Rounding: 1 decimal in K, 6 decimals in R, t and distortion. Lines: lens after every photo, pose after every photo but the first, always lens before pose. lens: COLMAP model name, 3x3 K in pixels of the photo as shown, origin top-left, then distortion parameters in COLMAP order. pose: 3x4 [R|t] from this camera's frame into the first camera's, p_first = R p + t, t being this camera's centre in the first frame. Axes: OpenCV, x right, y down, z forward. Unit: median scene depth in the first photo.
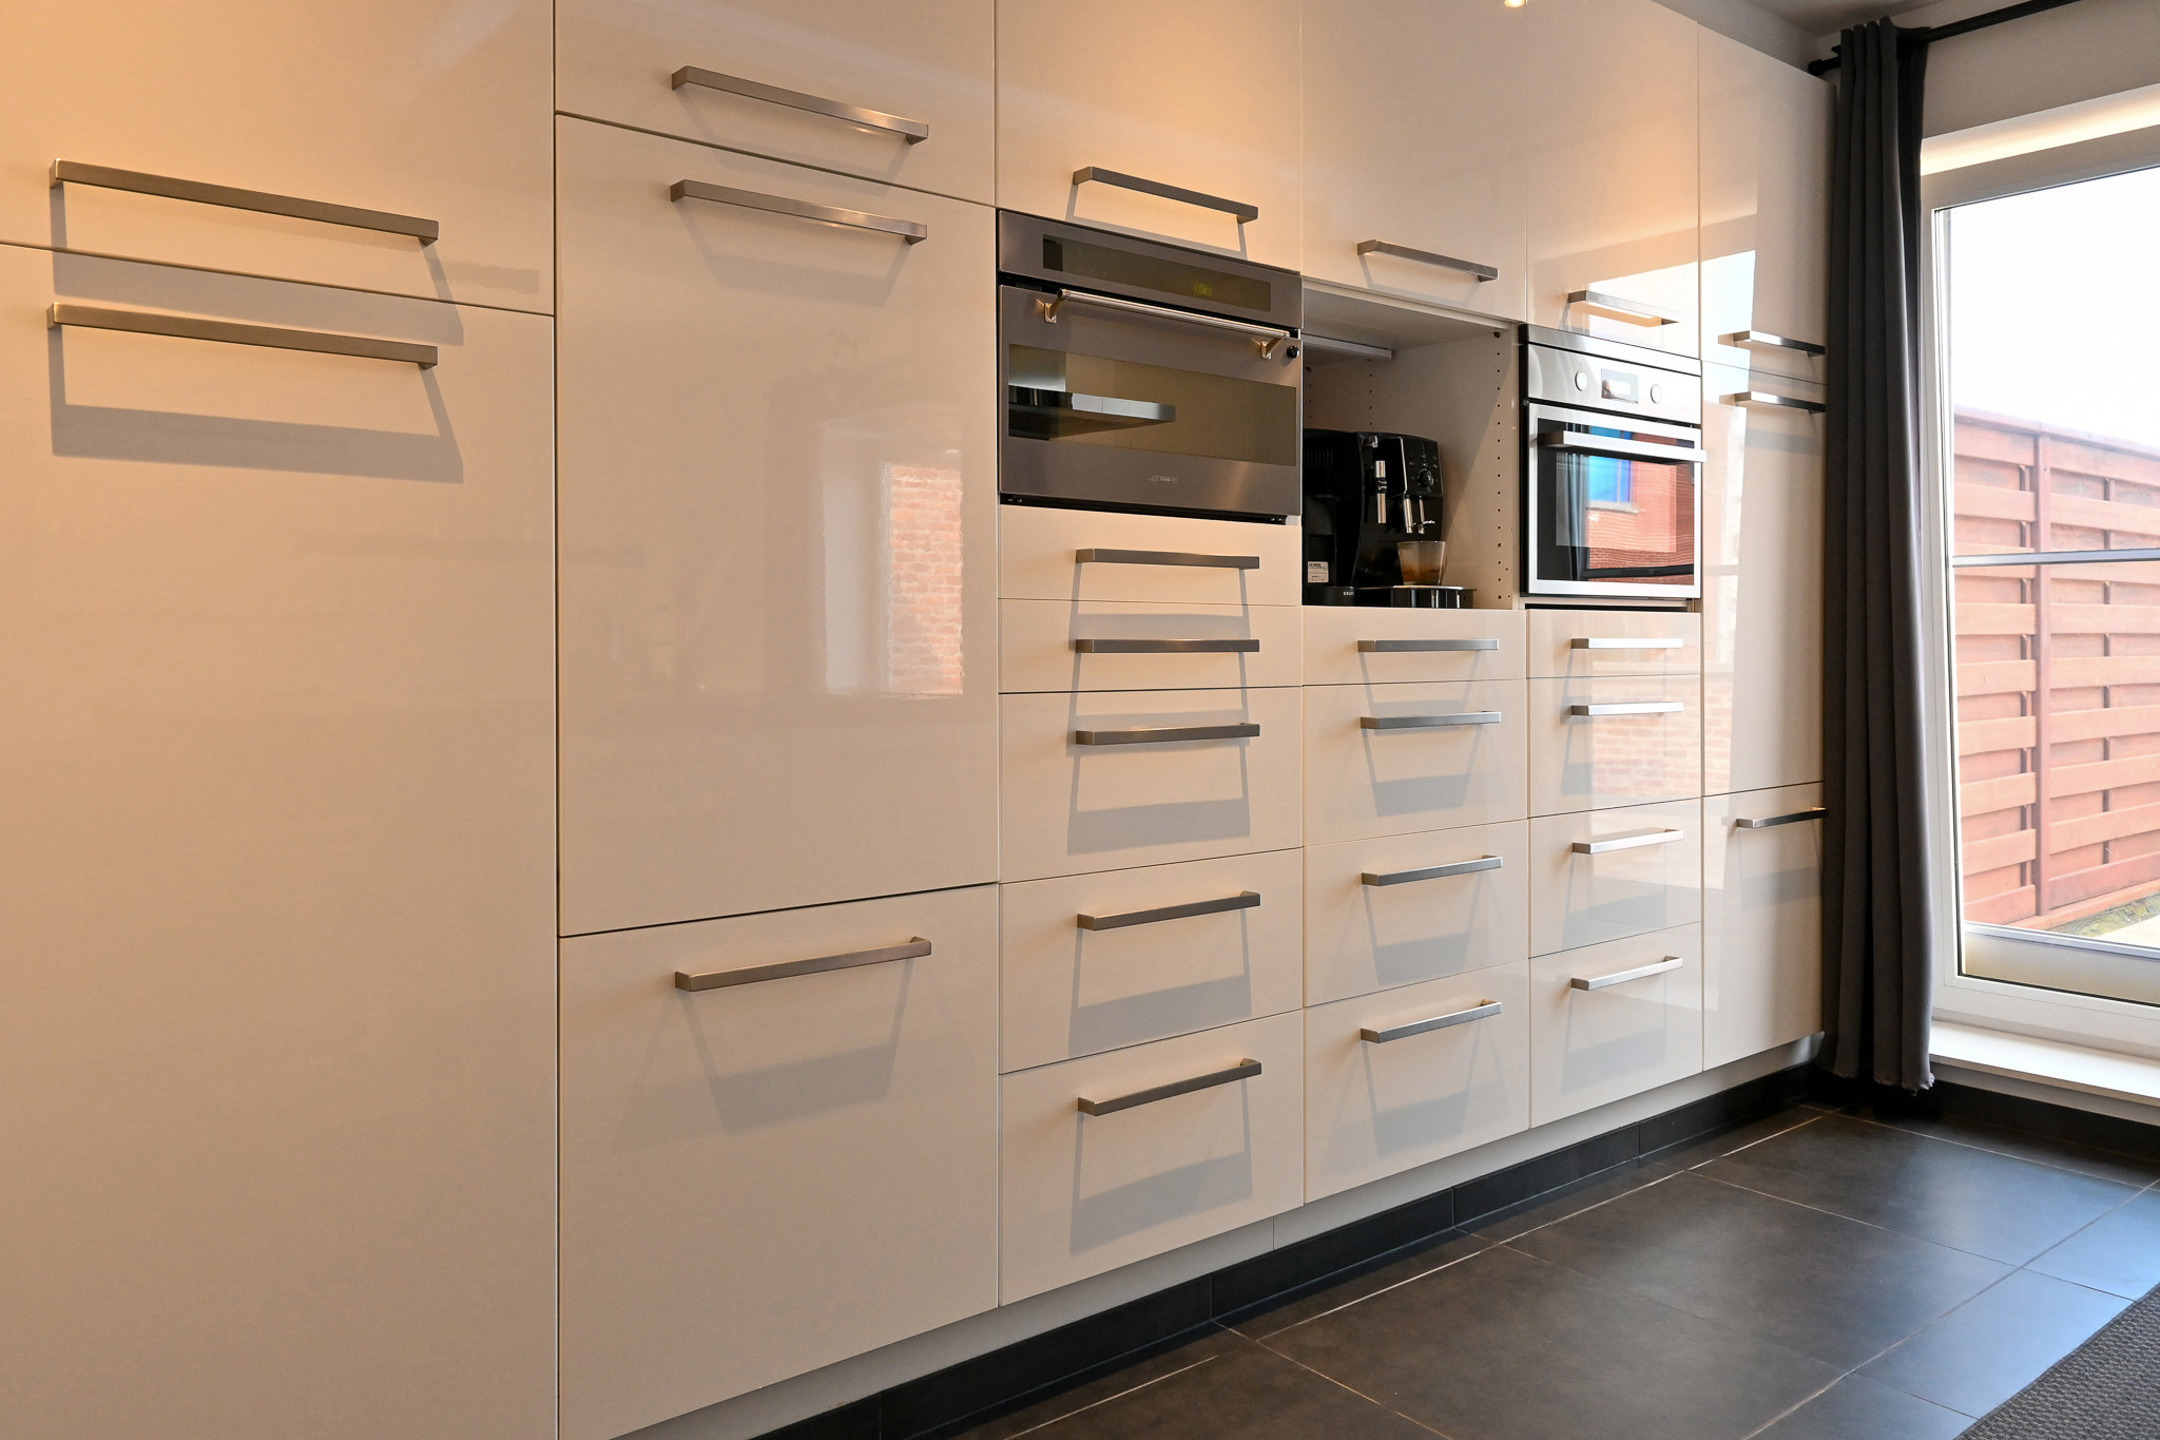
lens RADIAL K [[1547.0, 0, 1083.1], [0, 1547.0, 661.2], [0, 0, 1]] dist [0.002757, -0.000420]
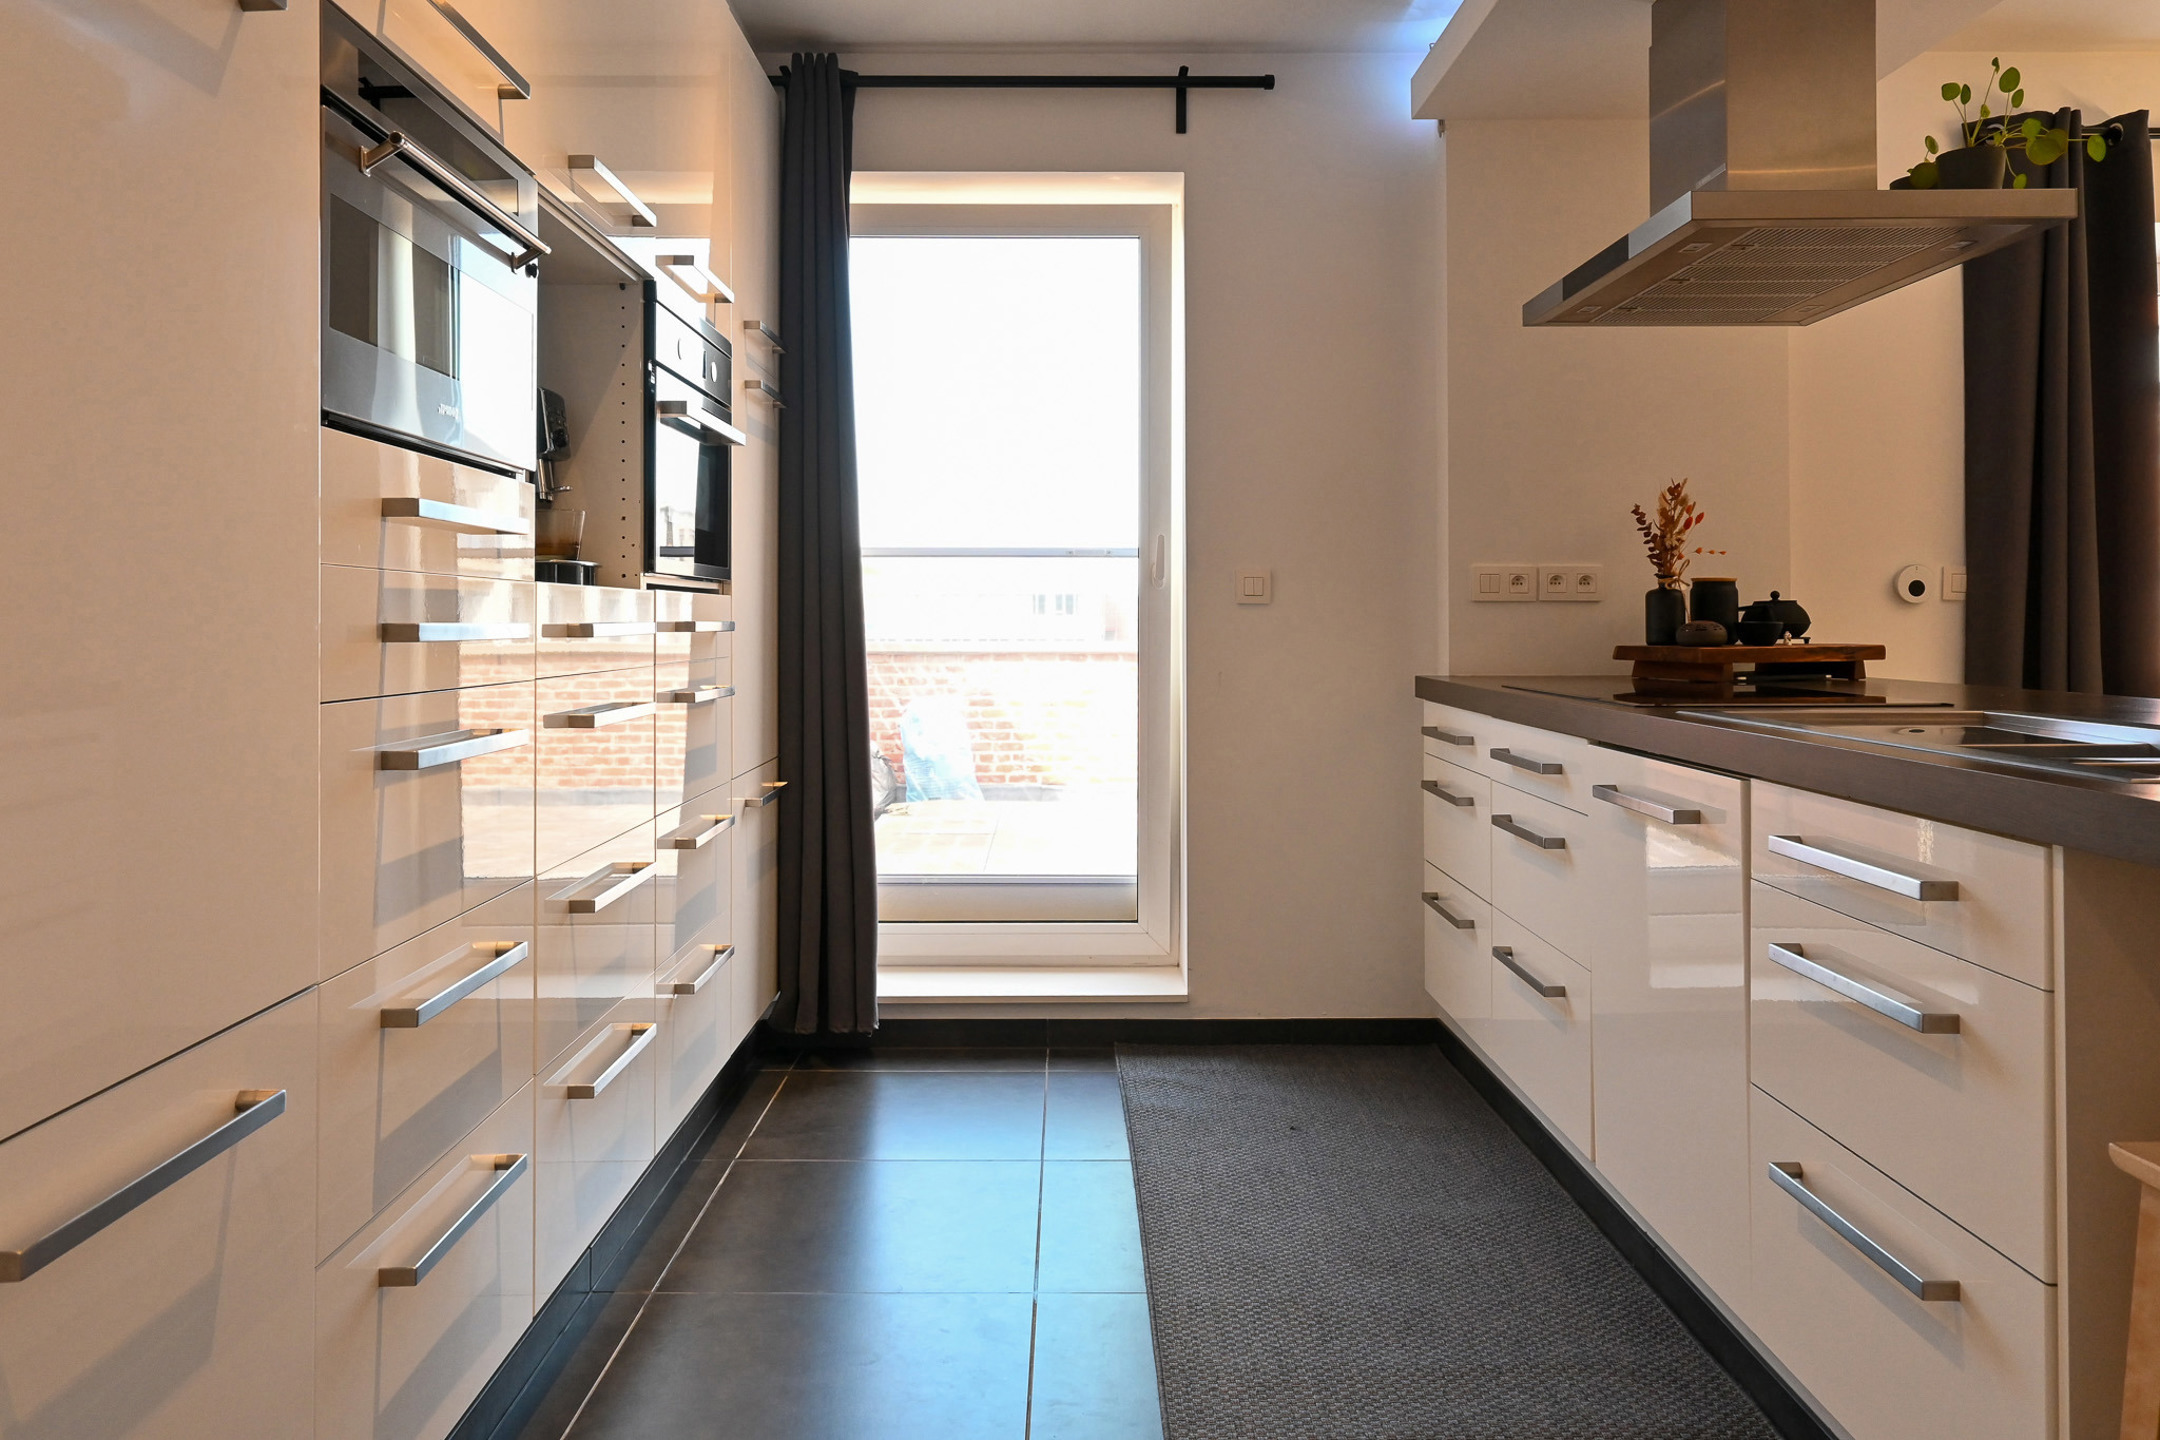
lens RADIAL K [[1548.0, 0, 1076.2], [0, 1548.0, 602.3], [0, 0, 1]] dist [0.000669, 0.000148]
pose [[0.624163, 0.008500, 0.781248, -0.231764], [0.011333, 0.999737, -0.019931, -0.003793], [-0.781212, 0.021295, 0.623903, 0.193094]]
